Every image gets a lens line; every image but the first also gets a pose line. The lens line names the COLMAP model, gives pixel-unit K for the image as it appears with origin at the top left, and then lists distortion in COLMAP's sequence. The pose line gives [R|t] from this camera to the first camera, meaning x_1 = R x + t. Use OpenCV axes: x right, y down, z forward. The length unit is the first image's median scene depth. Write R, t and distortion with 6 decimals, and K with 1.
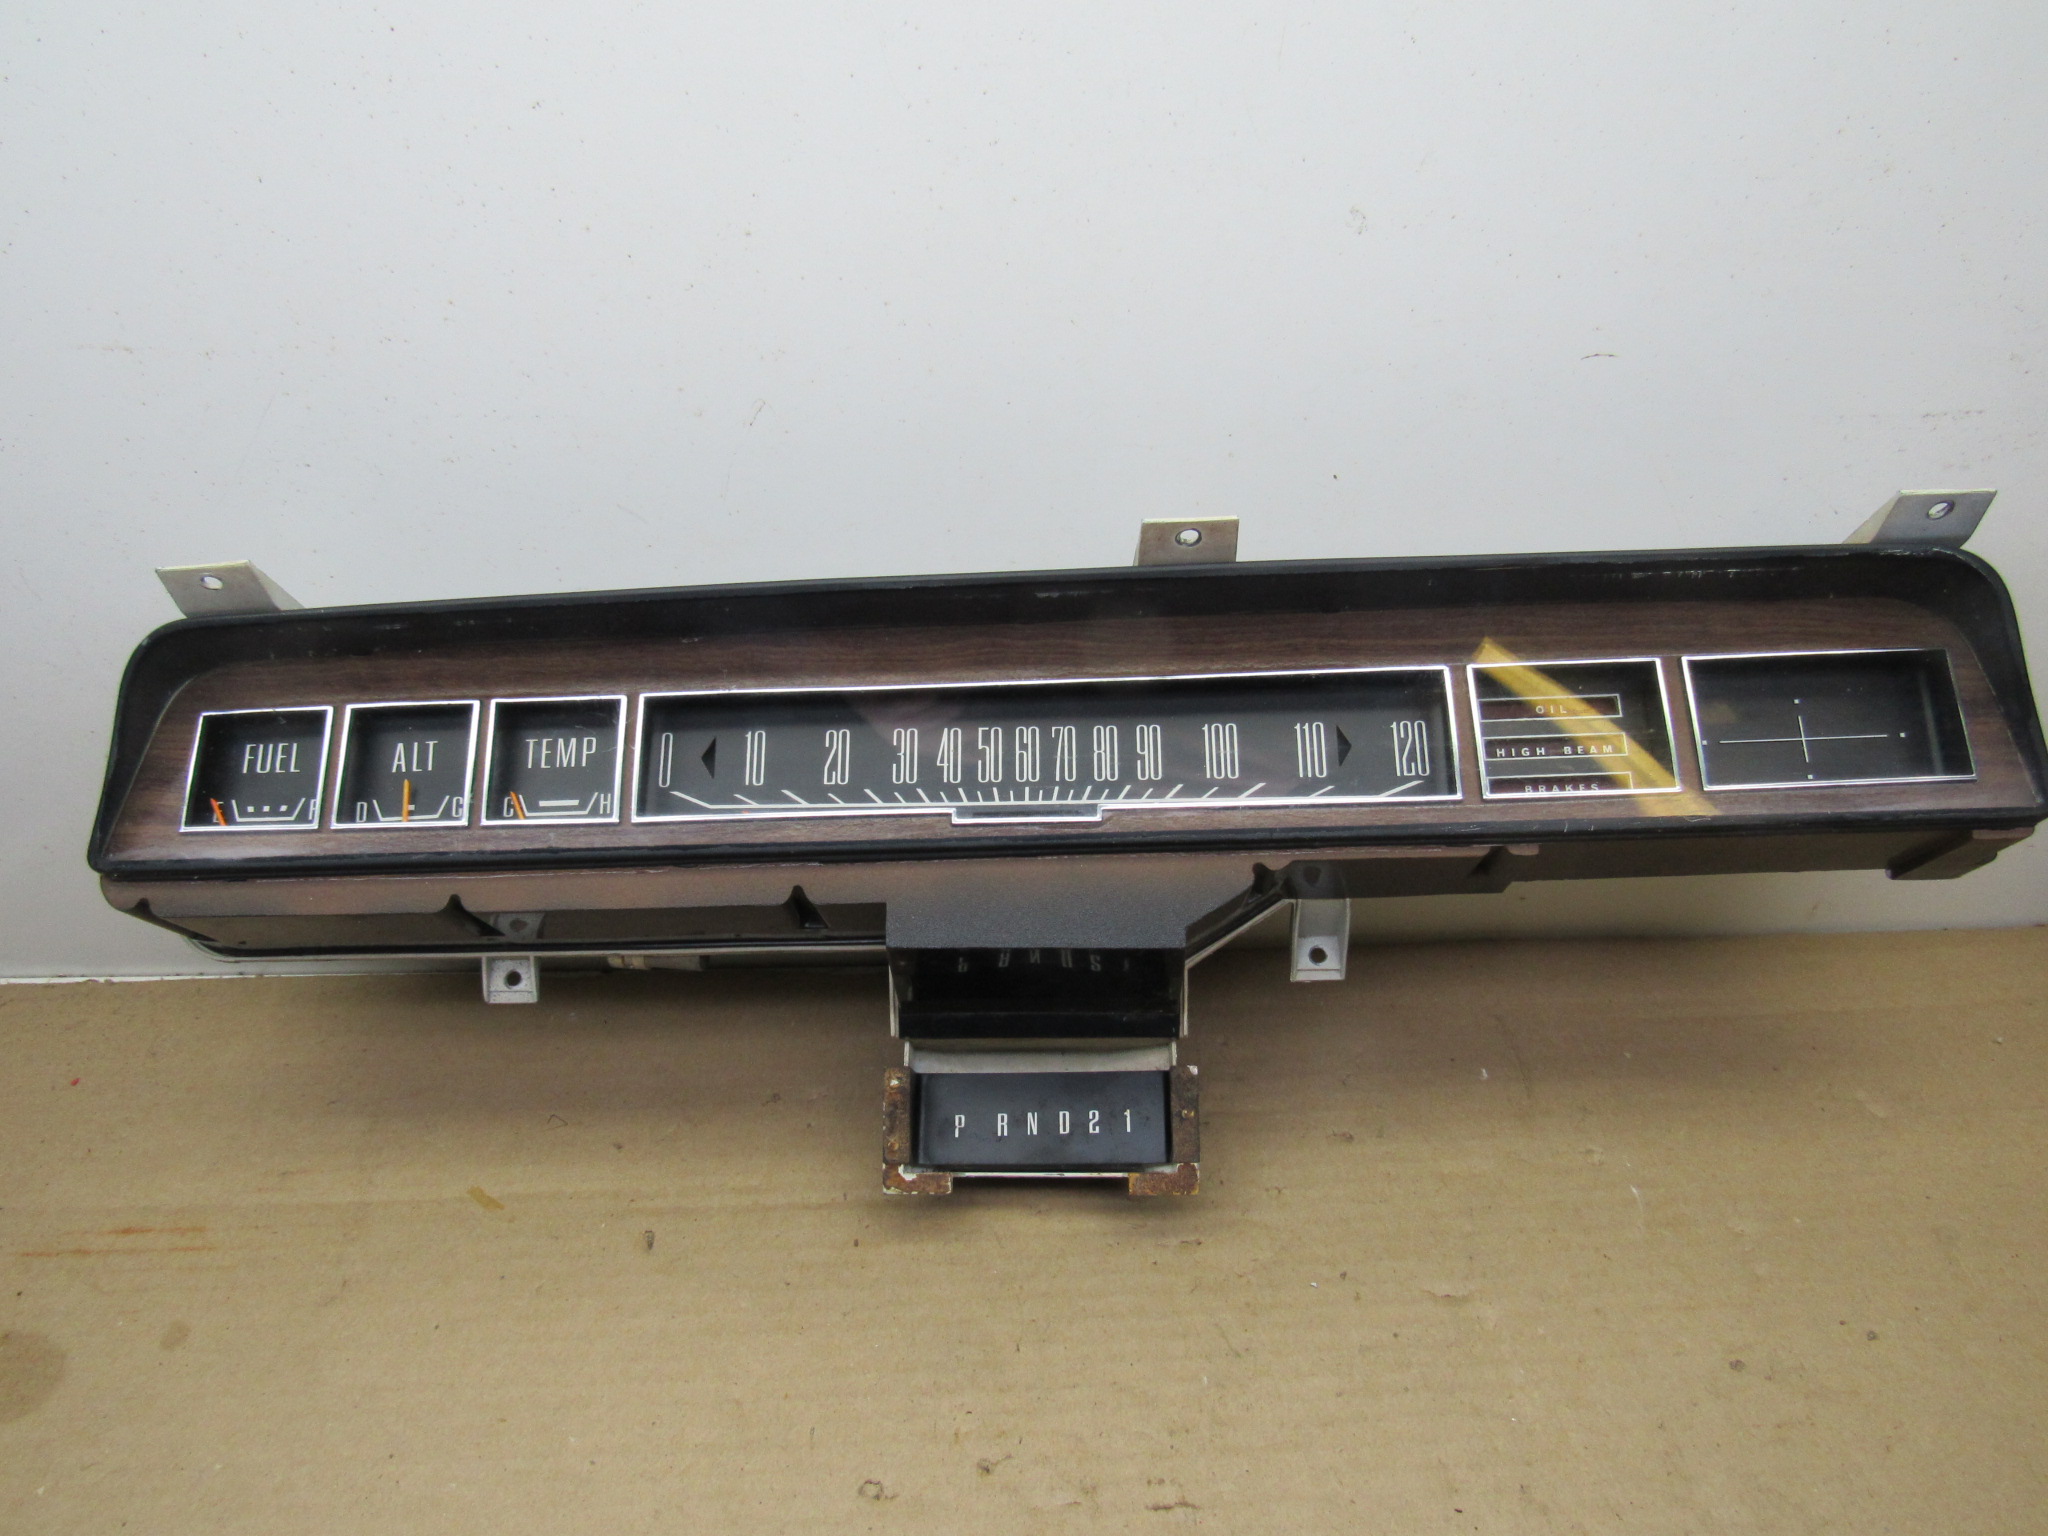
lens RADIAL K [[1464.4, 0, 1033.2], [0, 1464.4, 776.4], [0, 0, 1]] dist [-0.026653, 0.005891]
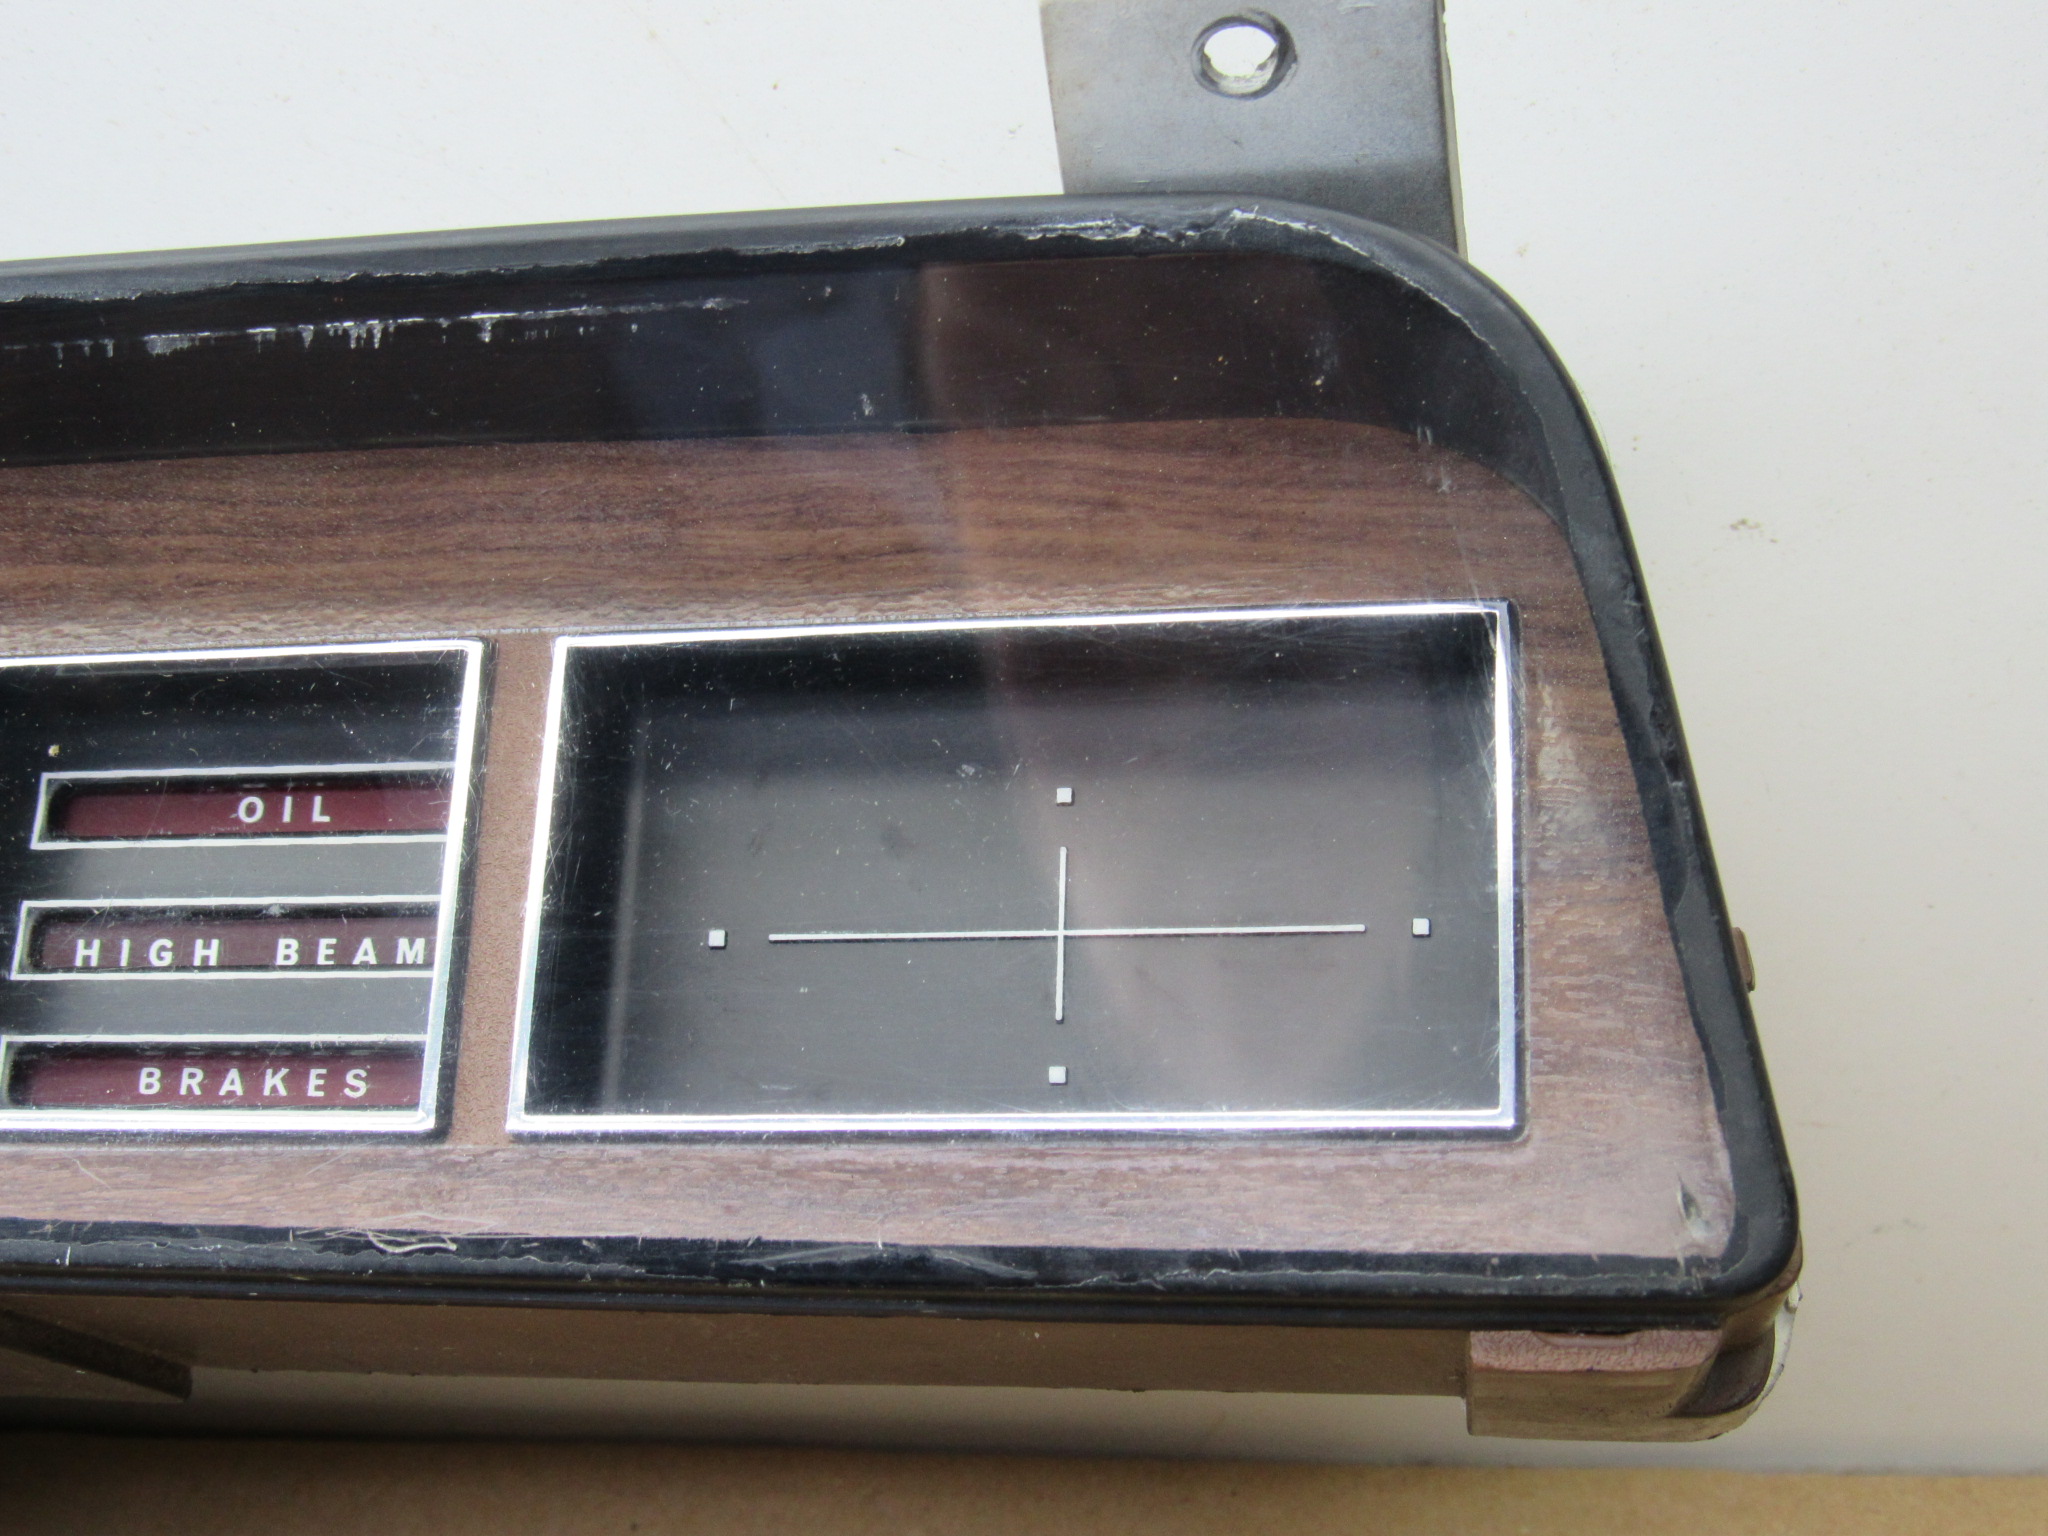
lens RADIAL K [[2701.9, 0, 1027.3], [0, 2701.9, 772.1], [0, 0, 1]] dist [-0.098725, 0.000000]
pose [[0.982384, 0.007951, -0.186706, 0.615103], [-0.005569, 0.999896, 0.013280, -0.062363], [0.186792, -0.012006, 0.982326, 0.501464]]
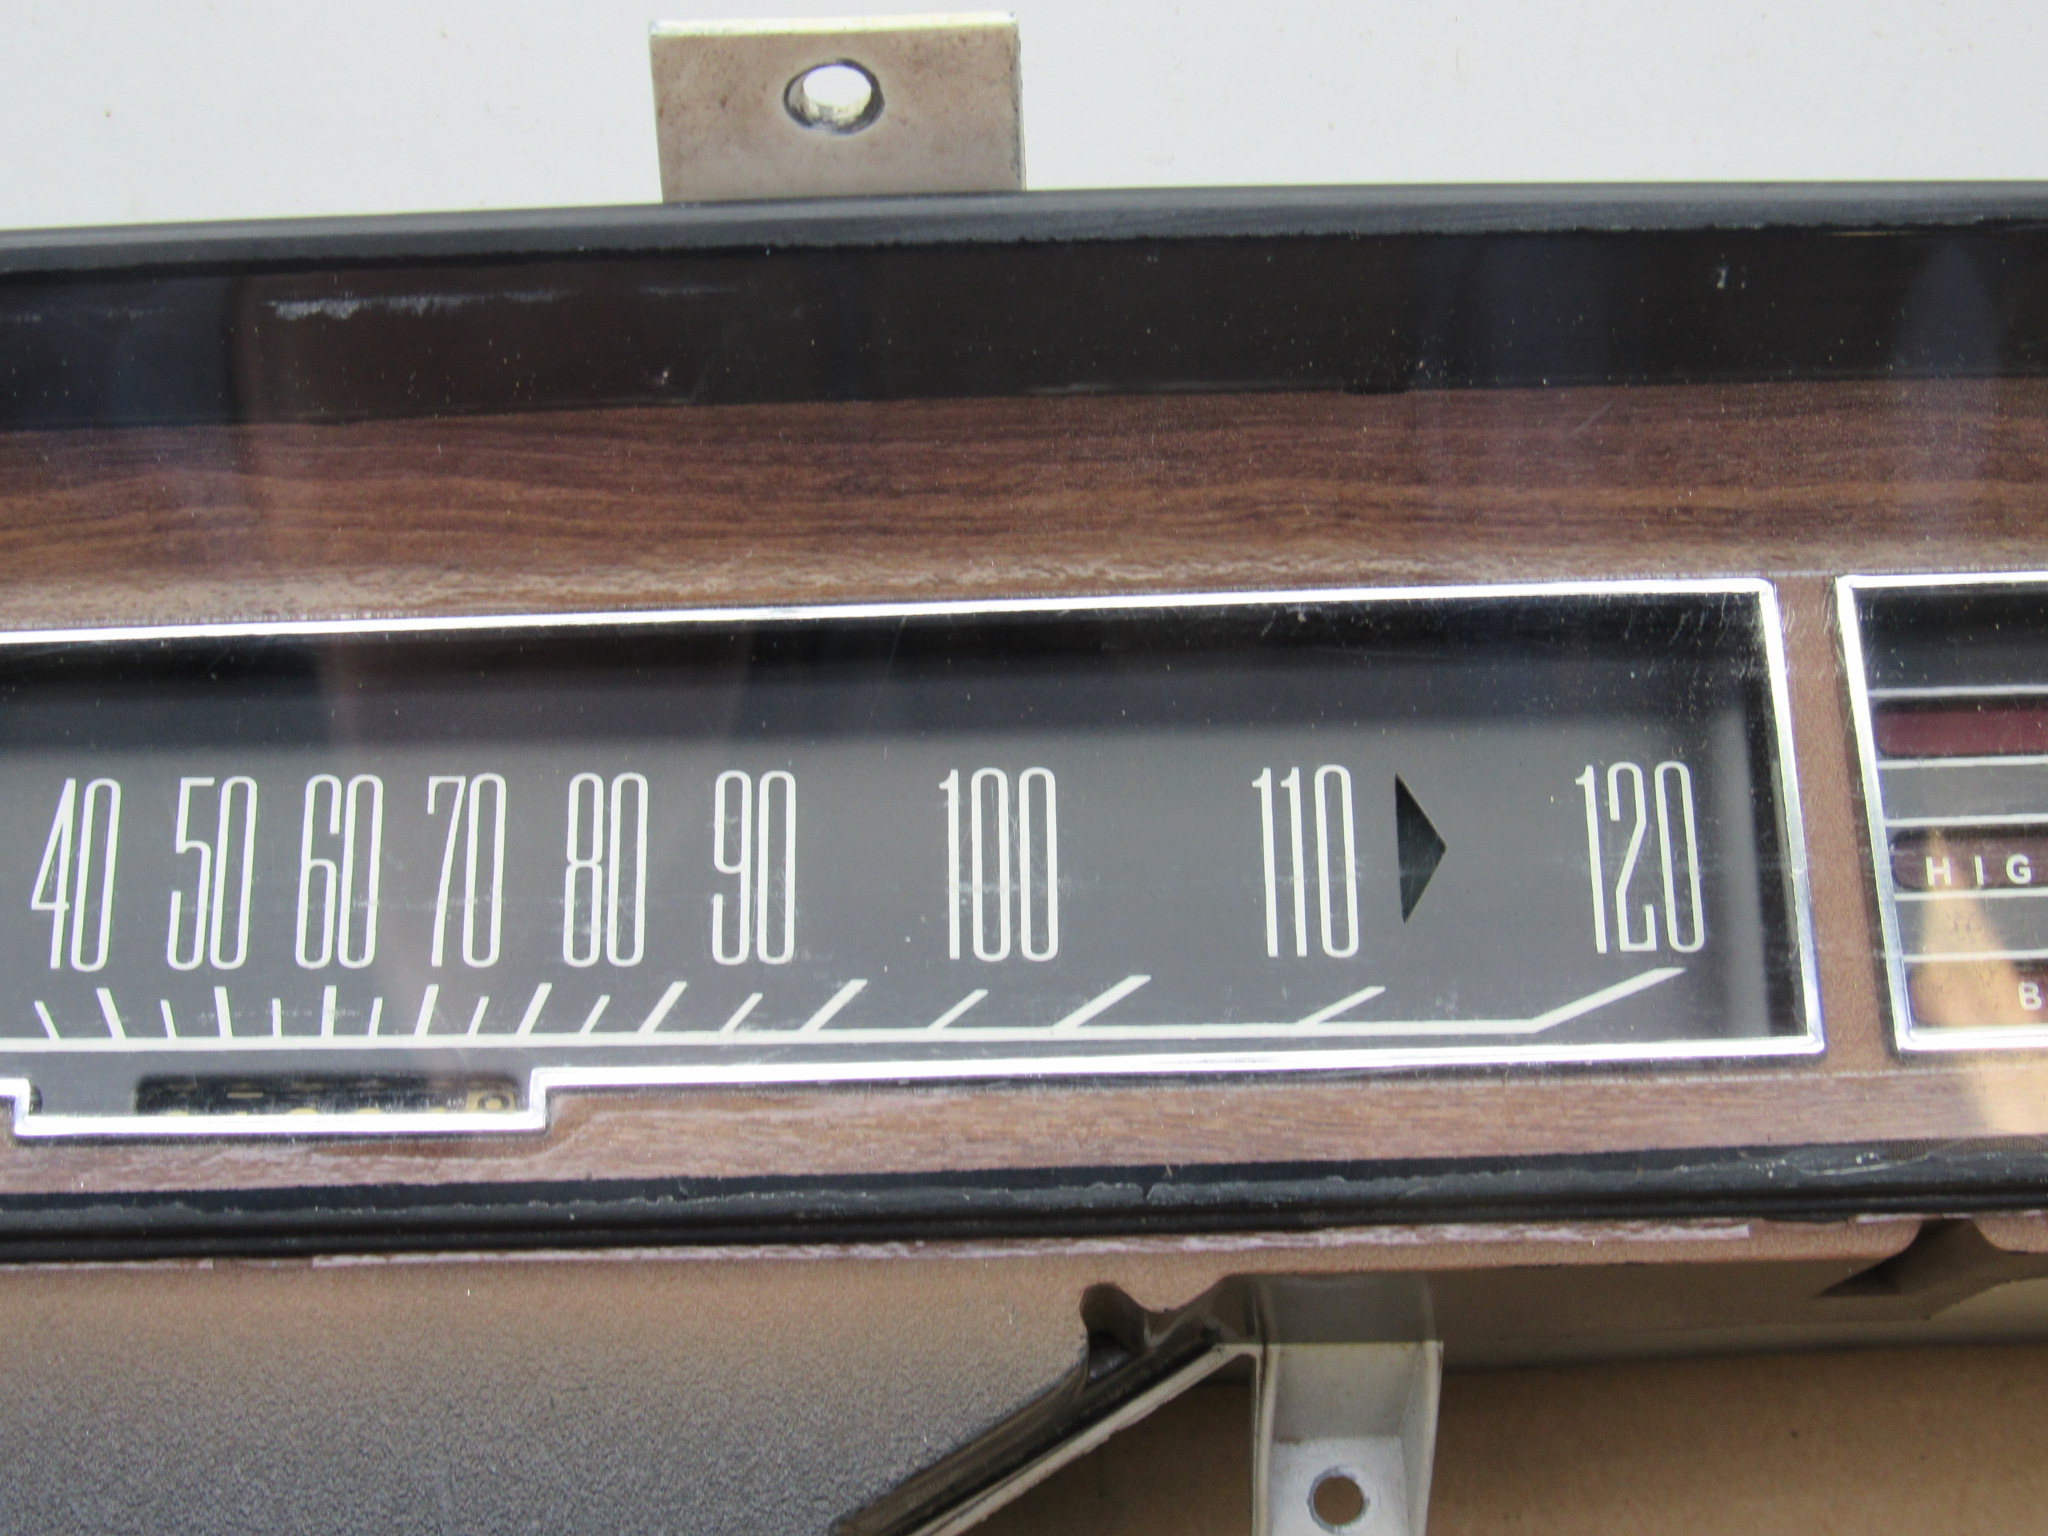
lens RADIAL K [[2701.9, 0, 1013.1], [0, 2701.9, 816.2], [0, 0, 1]] dist [-0.098725, 0.000000]
pose [[0.999332, 0.004740, 0.036244, 0.111847], [-0.005740, 0.999604, 0.027531, -0.042023], [-0.036100, -0.027721, 0.998964, 0.464257]]
